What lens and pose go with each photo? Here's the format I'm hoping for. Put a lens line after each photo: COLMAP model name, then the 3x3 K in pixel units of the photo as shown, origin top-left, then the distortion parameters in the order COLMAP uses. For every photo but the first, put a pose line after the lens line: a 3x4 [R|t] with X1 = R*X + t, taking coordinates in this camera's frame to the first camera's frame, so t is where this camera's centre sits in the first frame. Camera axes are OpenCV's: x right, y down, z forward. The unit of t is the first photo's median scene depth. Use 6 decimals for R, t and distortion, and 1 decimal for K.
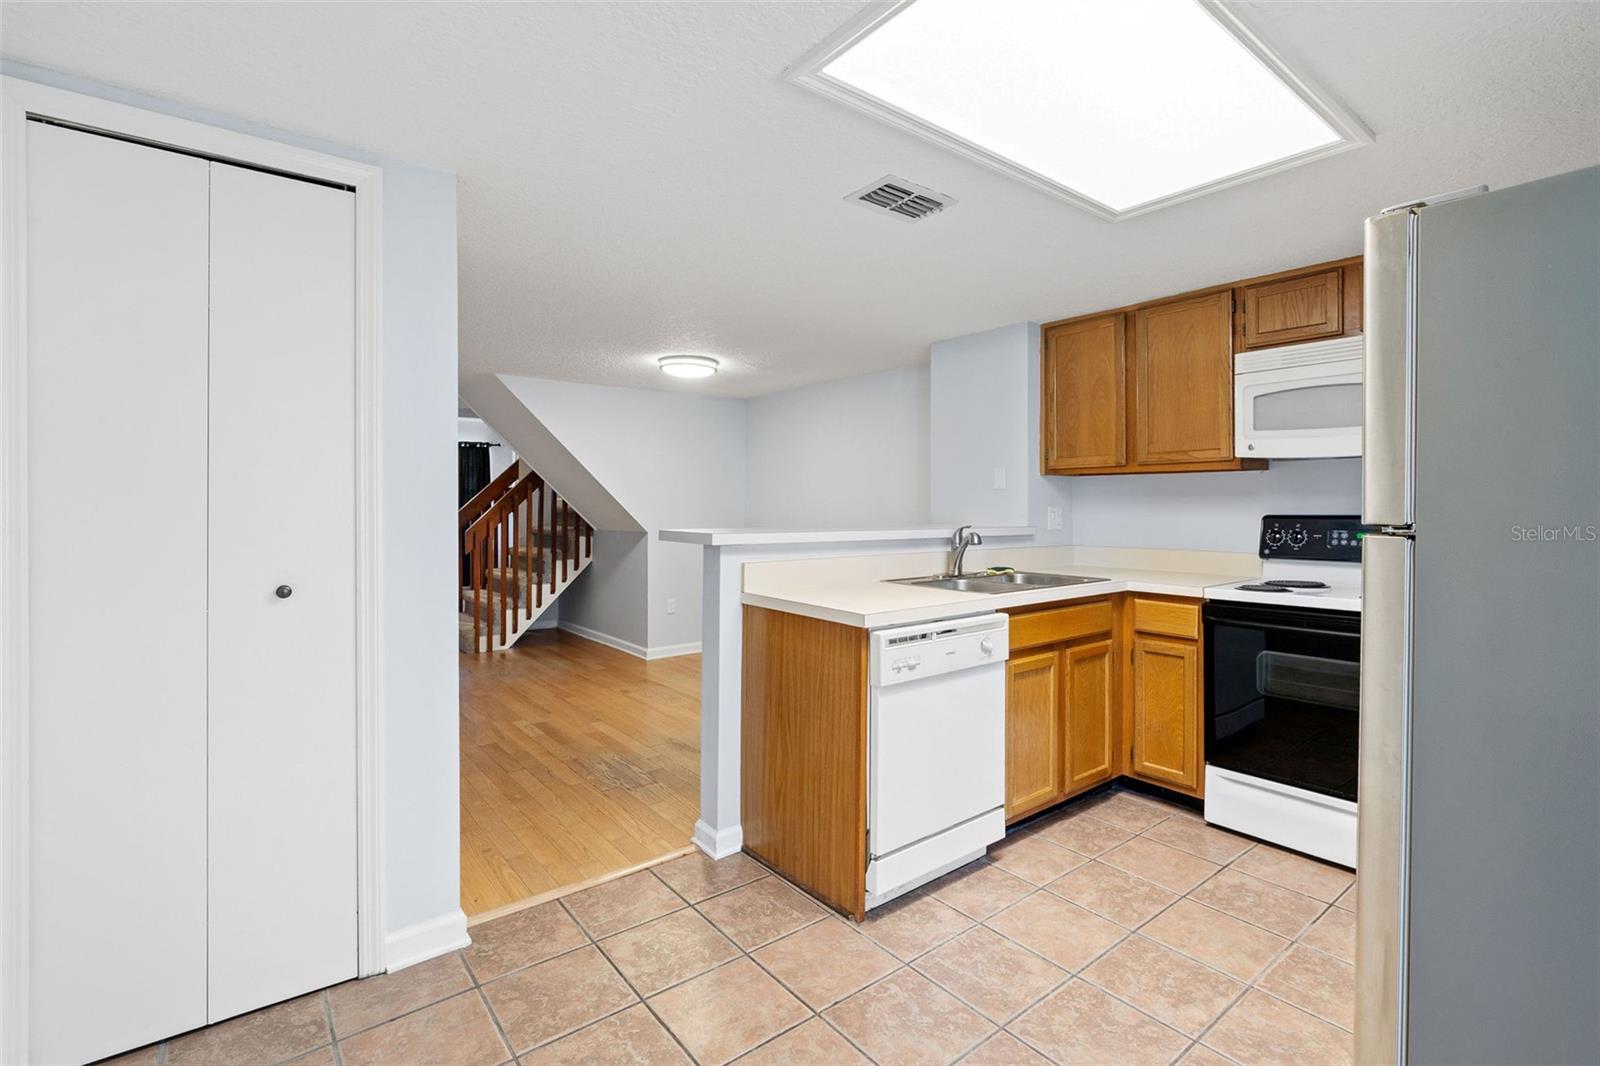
lens RADIAL K [[729.5, 0, 789.8], [0, 729.5, 509.6], [0, 0, 1]] dist [-0.005939, 0.001472]
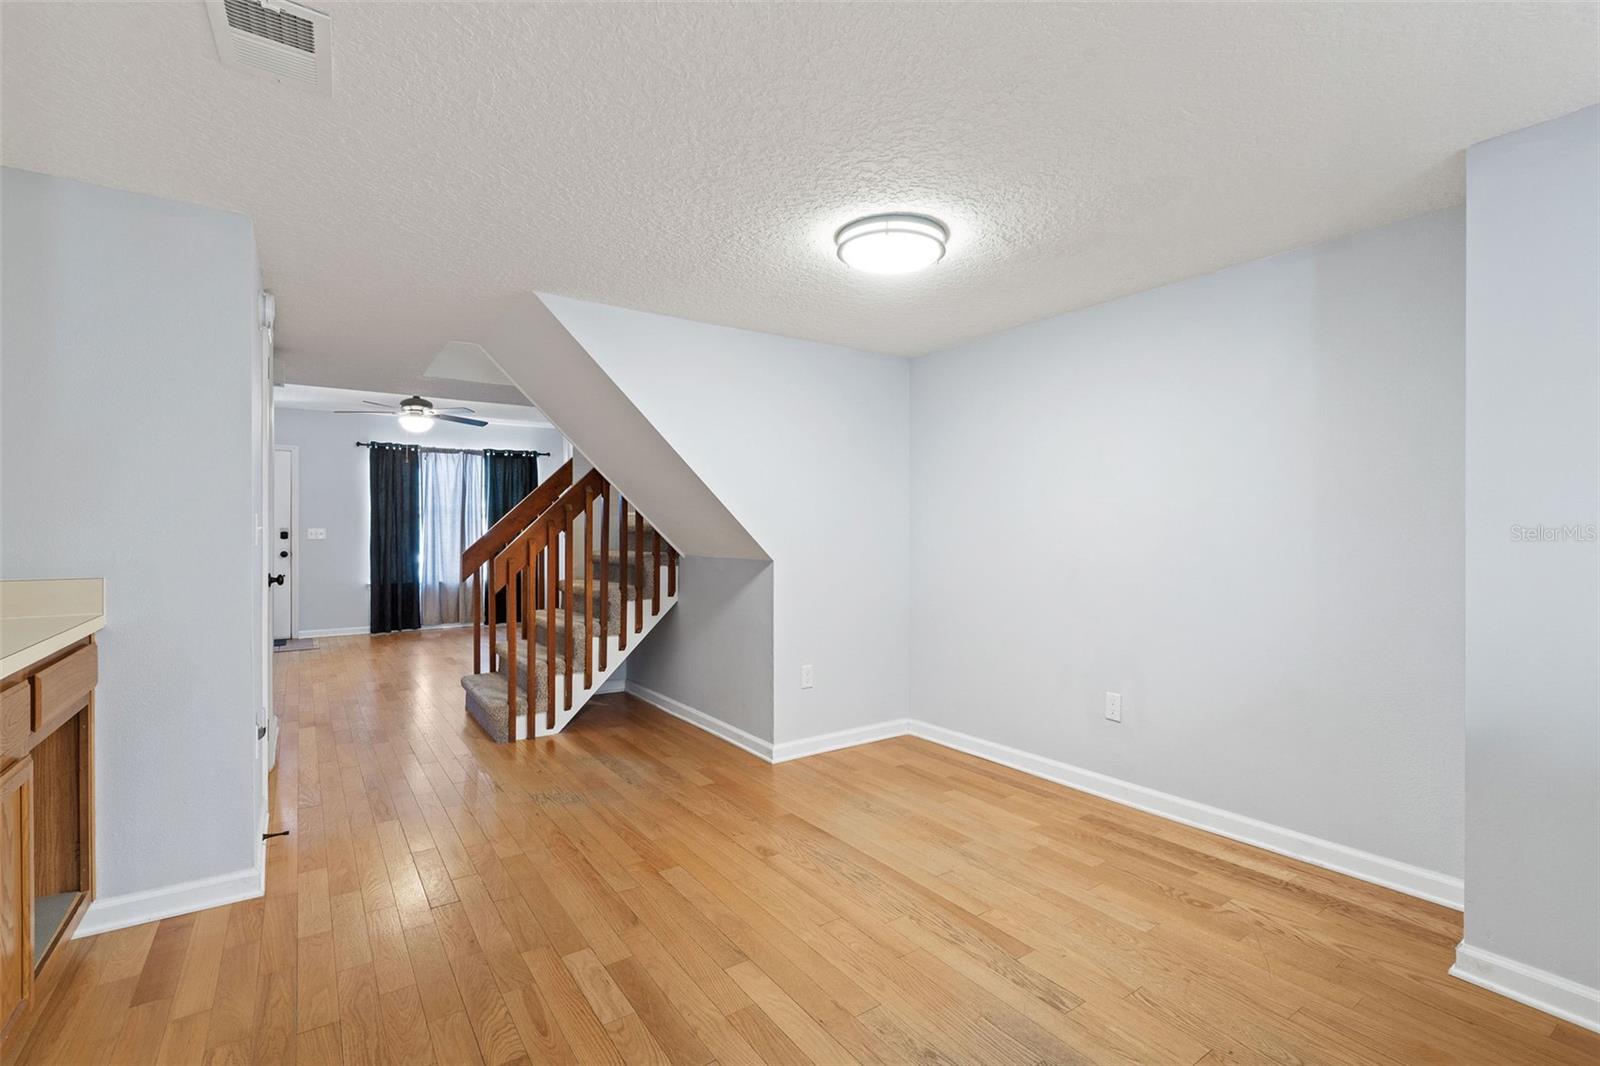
lens RADIAL K [[729.5, 0, 788.9], [0, 729.5, 536.2], [0, 0, 1]] dist [-0.005939, 0.001472]
pose [[0.997909, -0.000522, -0.064636, -0.127610], [0.000579, 0.999999, 0.000862, 0.008720], [0.064636, -0.000898, 0.997909, 0.336092]]
